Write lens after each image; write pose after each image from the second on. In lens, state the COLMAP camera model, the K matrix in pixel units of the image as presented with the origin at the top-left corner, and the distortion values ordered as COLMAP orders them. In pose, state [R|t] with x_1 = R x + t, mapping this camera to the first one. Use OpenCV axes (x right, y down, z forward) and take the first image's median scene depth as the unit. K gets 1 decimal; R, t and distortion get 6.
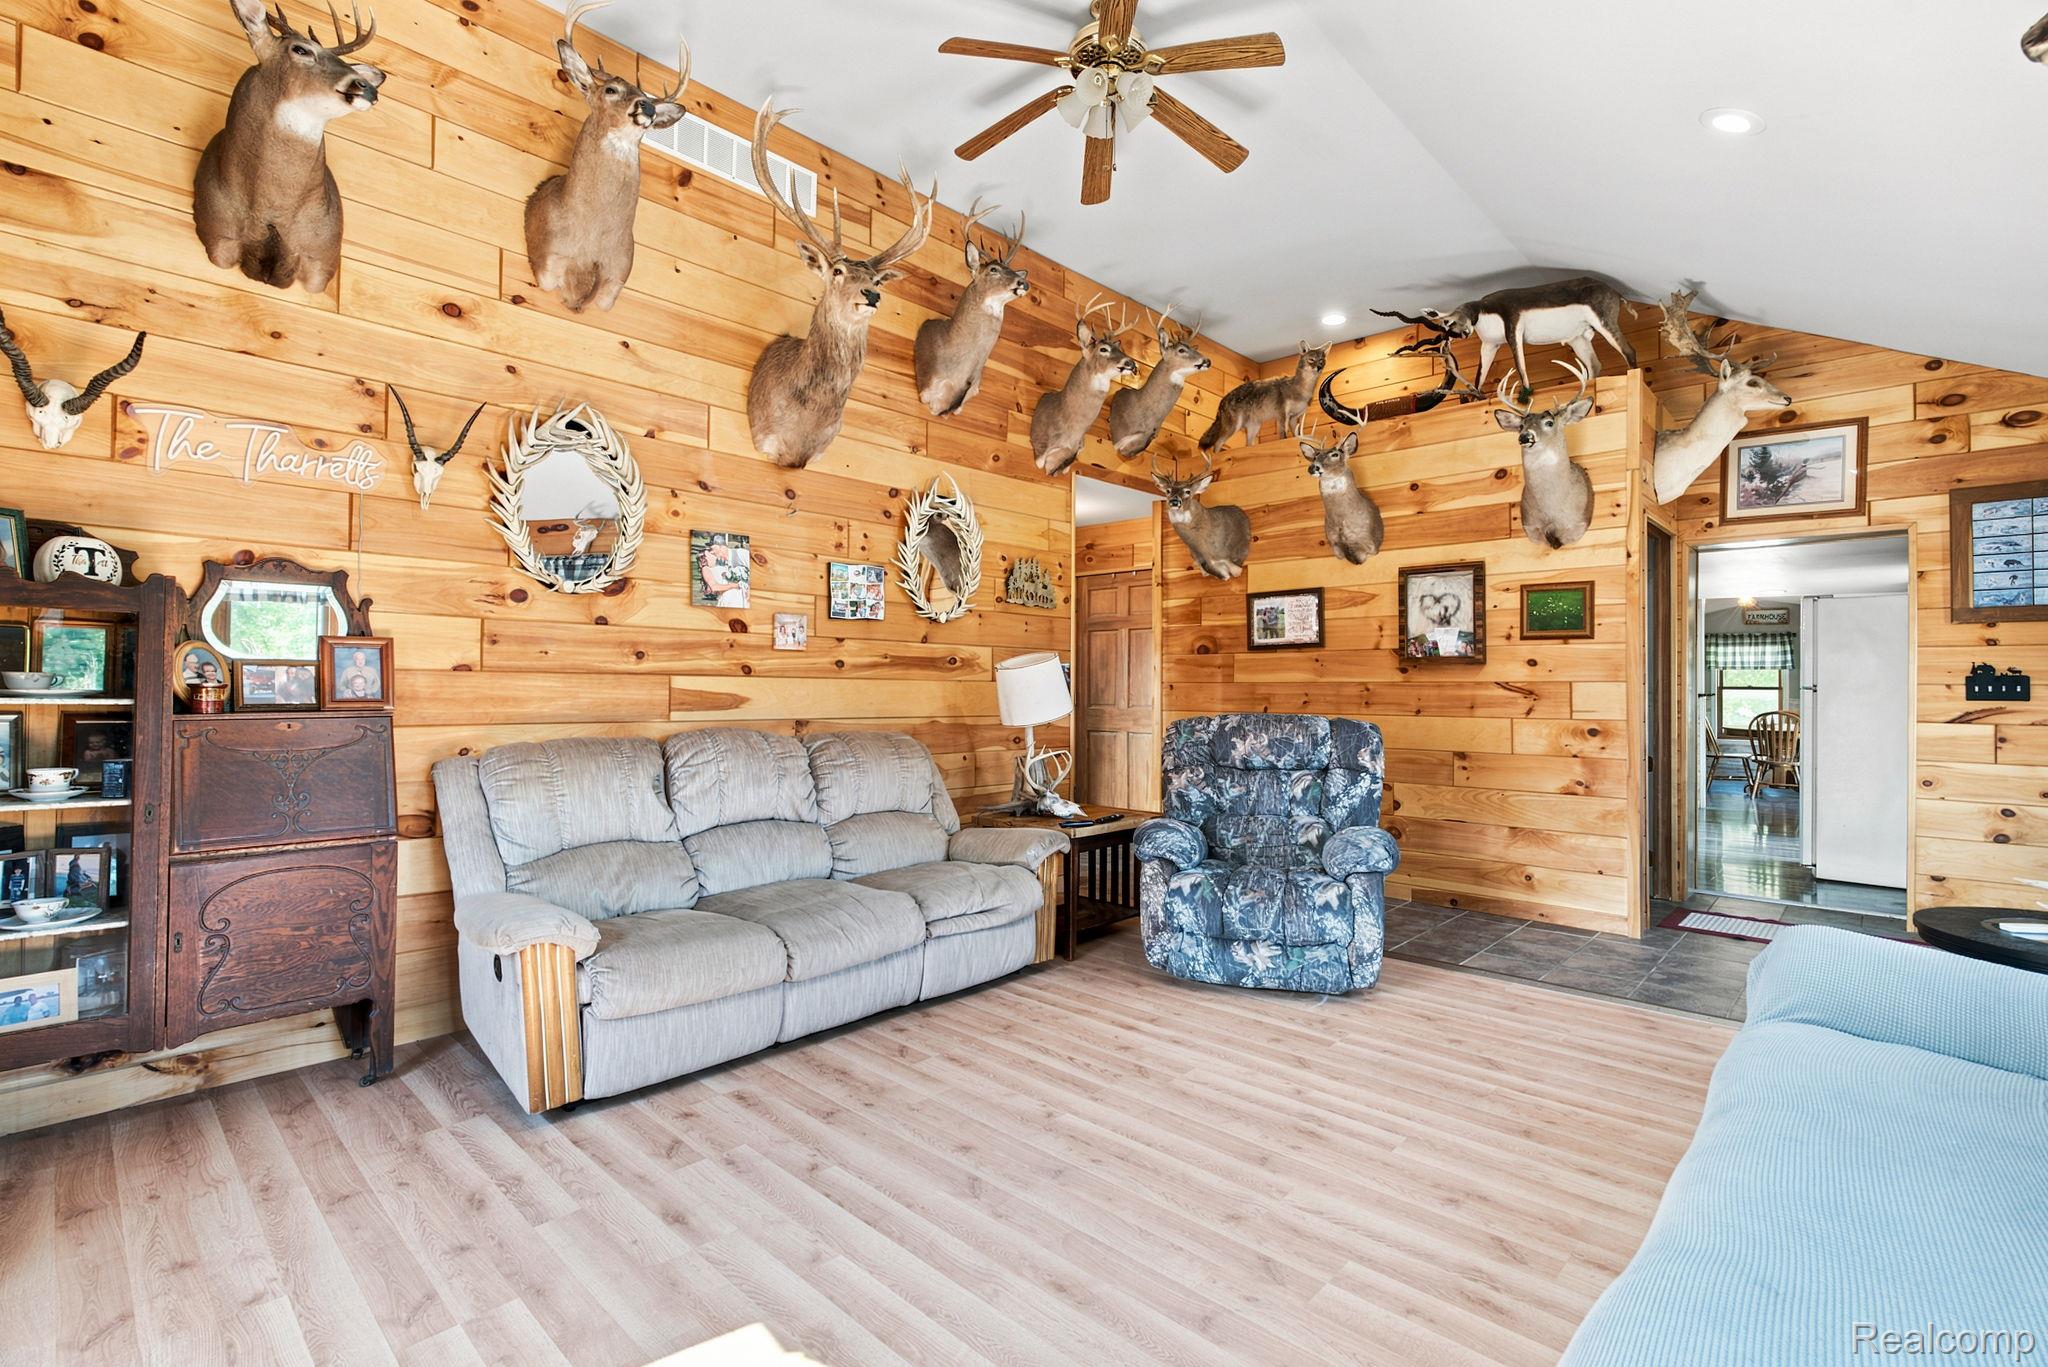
lens RADIAL K [[933.3, 0, 1024.0], [0, 933.3, 683.5], [0, 0, 1]] dist [-0.000608, -0.000316]
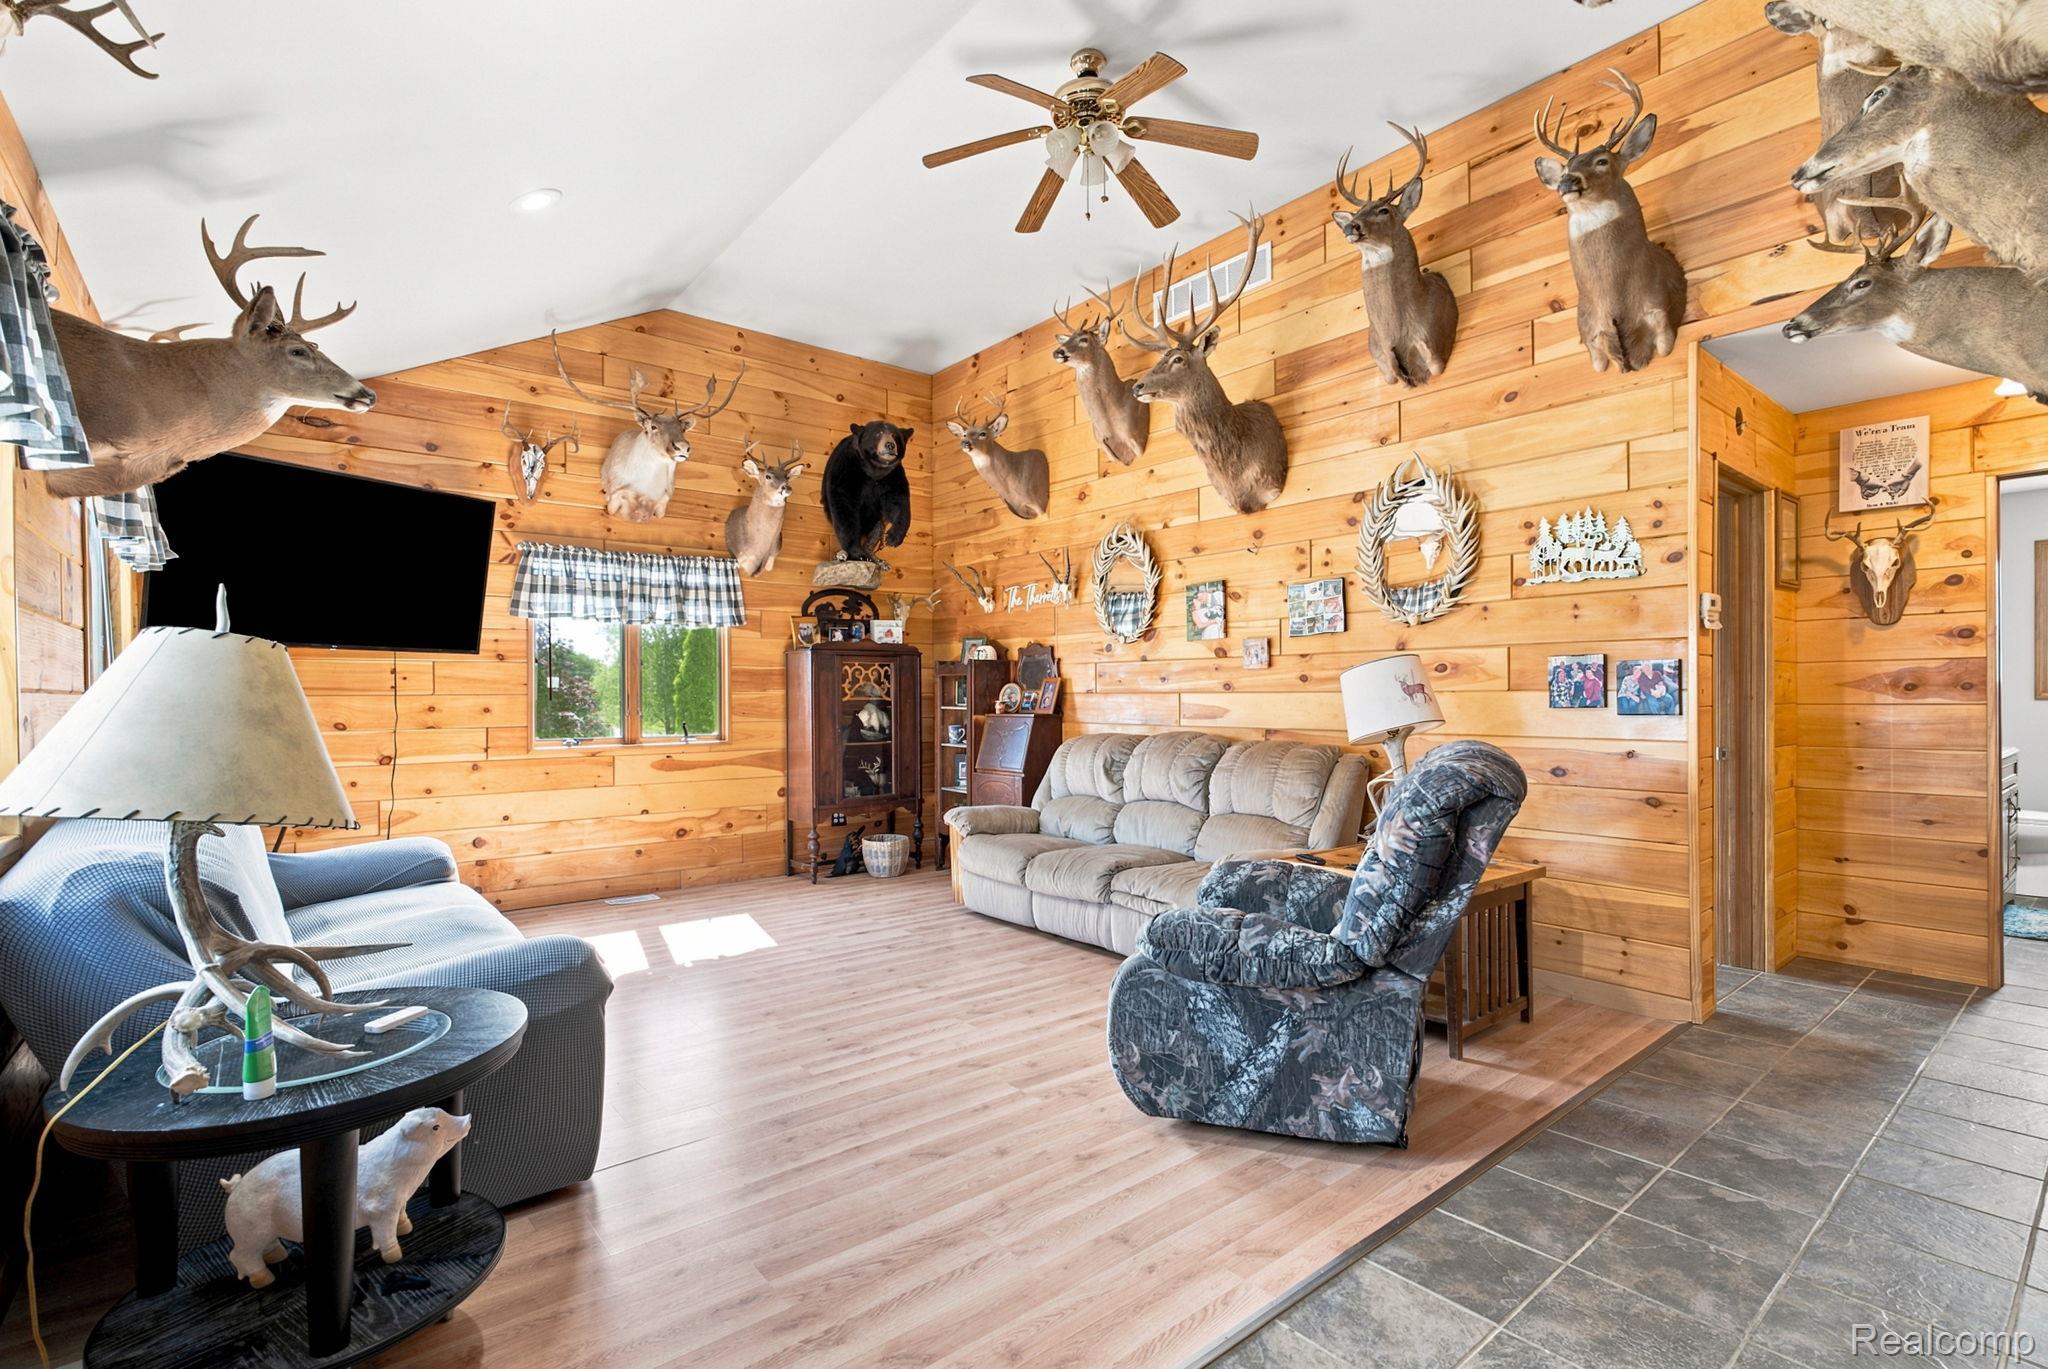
lens RADIAL K [[944.2, 0, 1024.0], [0, 944.2, 684.5], [0, 0, 1]] dist [0.012978, 0.000031]
pose [[-0.128274, -0.019662, -0.991544, 1.294611], [0.009513, 0.999733, -0.021055, 0.008595], [0.991693, -0.012134, -0.128052, 1.160086]]
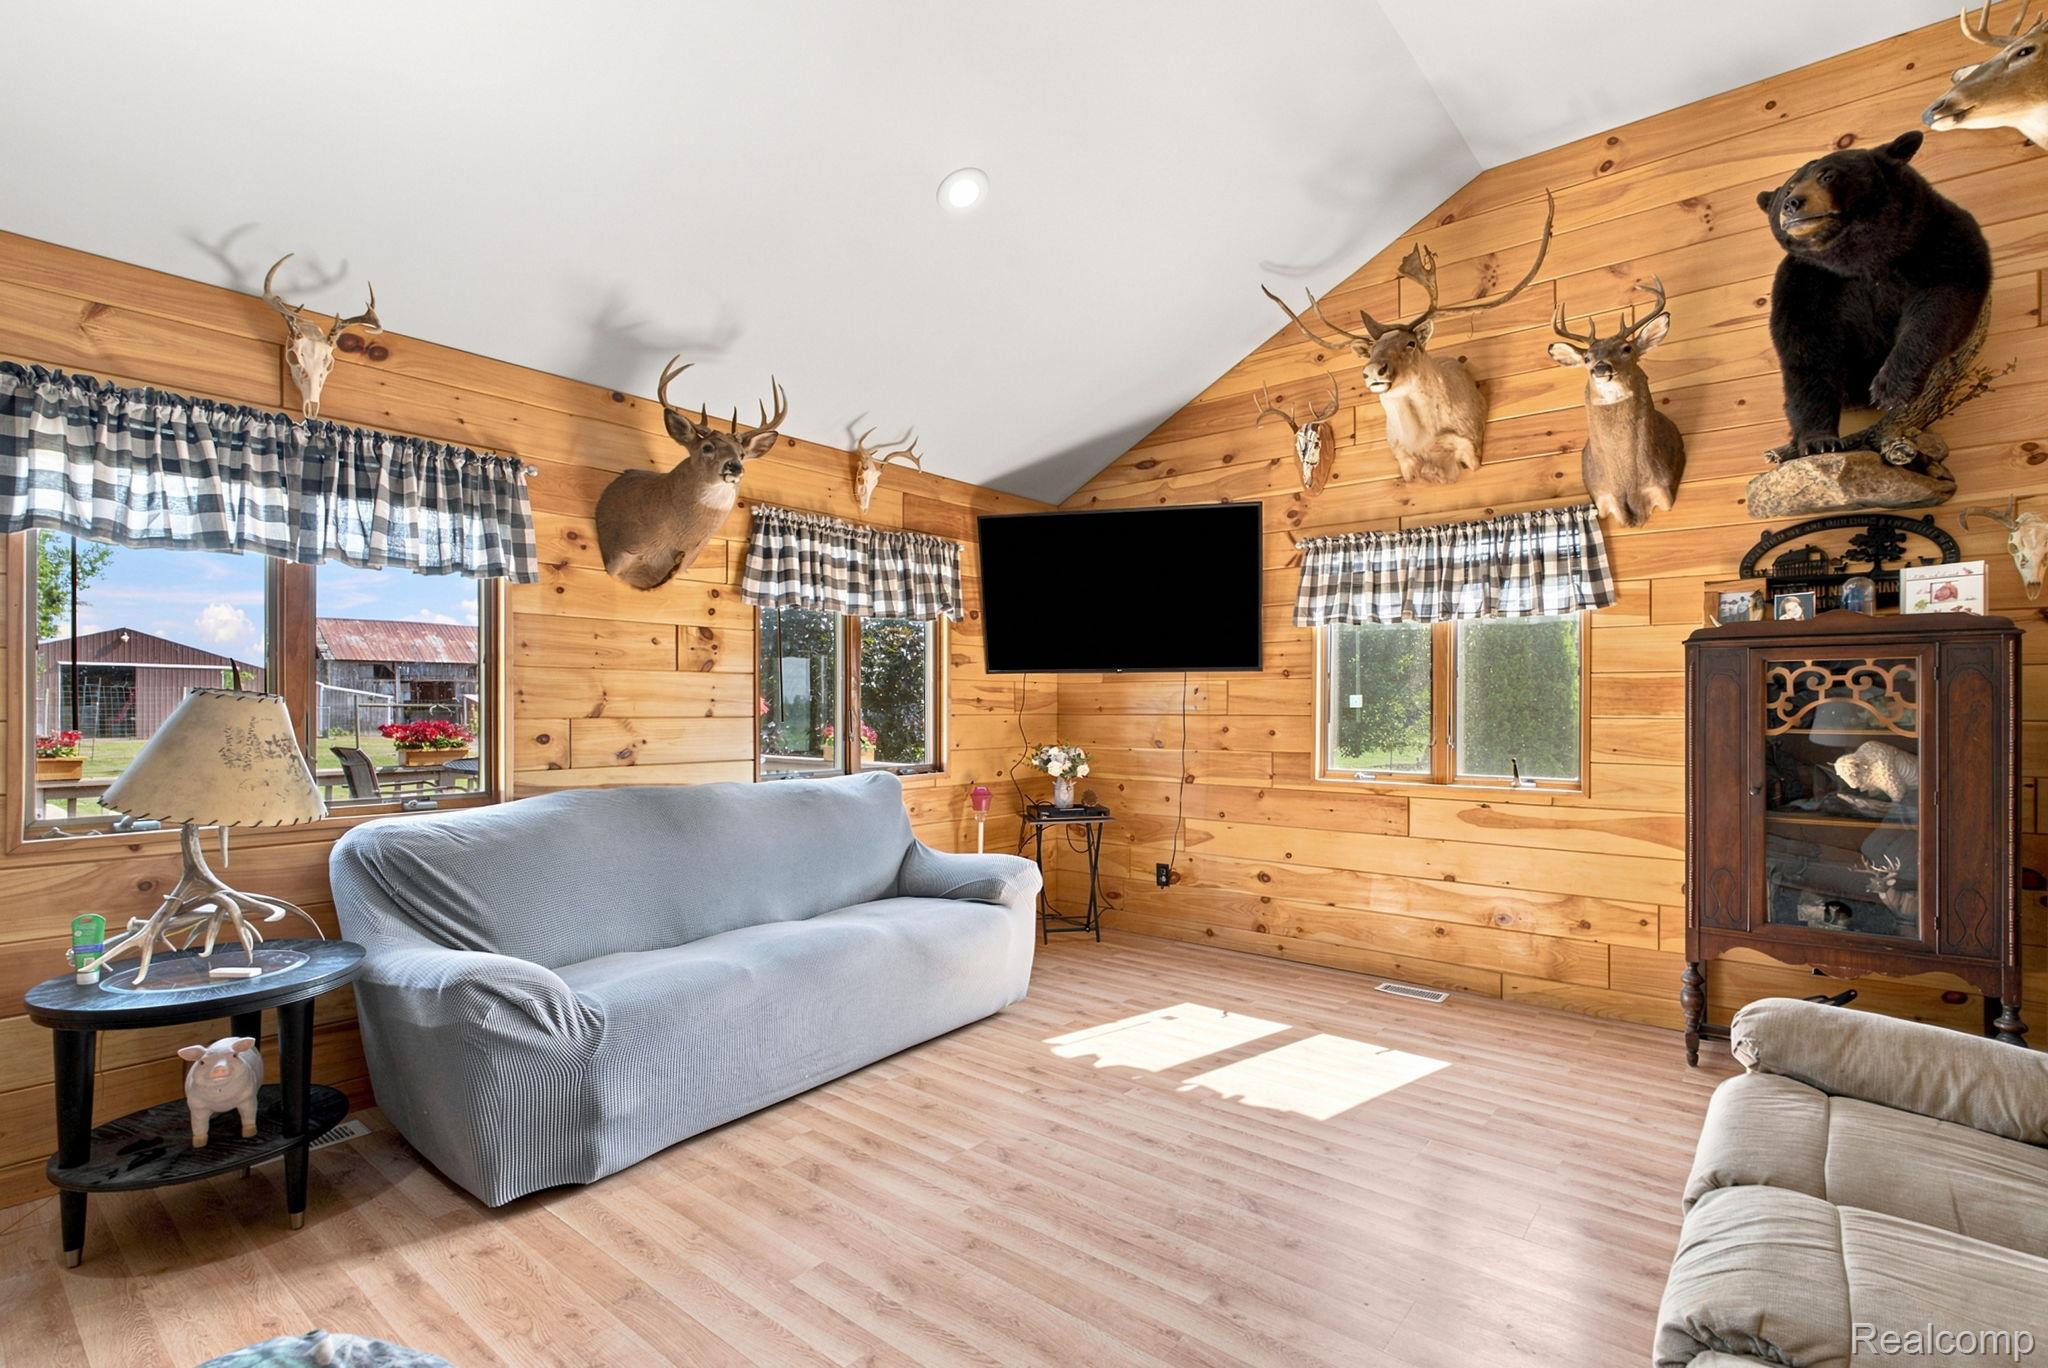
lens RADIAL K [[961.5, 0, 1025.2], [0, 961.5, 700.9], [0, 0, 1]] dist [-0.002504, -0.000393]
pose [[-0.996947, -0.009605, -0.077487, 0.218896], [-0.008802, 0.999904, -0.010690, -0.022737], [0.077583, -0.009975, -0.996936, 1.523804]]
